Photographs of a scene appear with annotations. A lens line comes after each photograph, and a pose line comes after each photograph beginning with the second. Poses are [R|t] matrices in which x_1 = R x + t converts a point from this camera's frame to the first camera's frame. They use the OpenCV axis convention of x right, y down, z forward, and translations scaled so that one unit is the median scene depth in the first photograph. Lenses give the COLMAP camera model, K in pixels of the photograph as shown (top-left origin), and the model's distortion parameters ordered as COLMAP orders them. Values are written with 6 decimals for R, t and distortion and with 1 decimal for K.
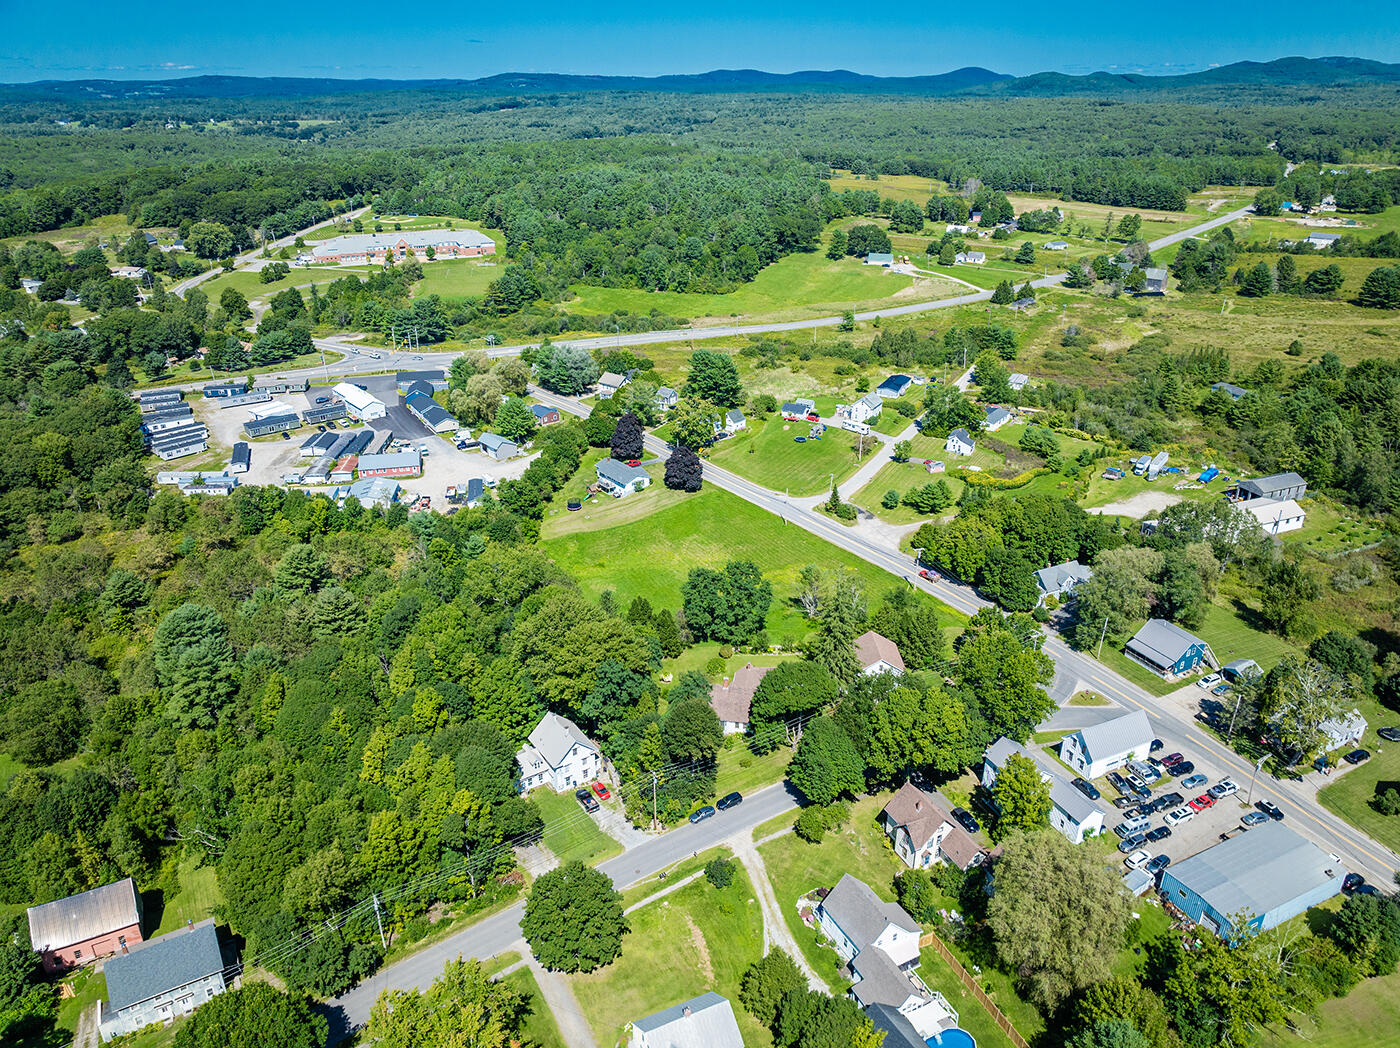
lens RADIAL K [[1045.4, 0, 700.0], [0, 1045.4, 524.0], [0, 0, 1]] dist [-0.081158, 0.059070]
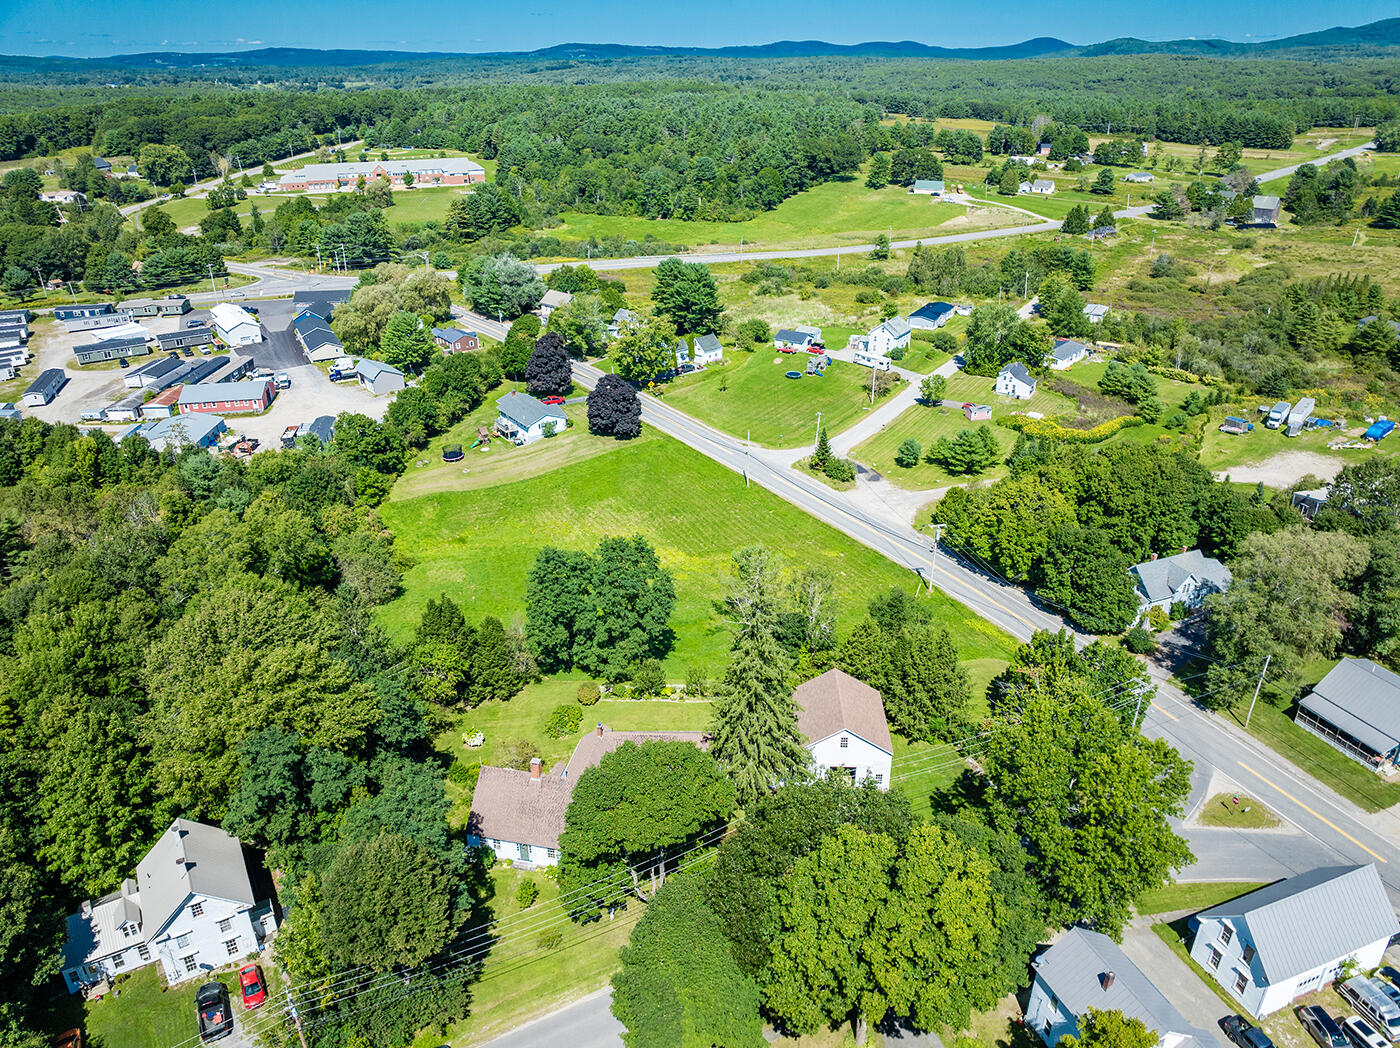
lens RADIAL K [[1045.4, 0, 700.0], [0, 1045.4, 524.0], [0, 0, 1]] dist [-0.081158, 0.059070]
pose [[0.998304, 0.021727, -0.054009, 0.069098], [-0.020627, 0.999570, 0.020838, 0.008953], [0.054438, -0.019689, 0.998323, 0.254344]]
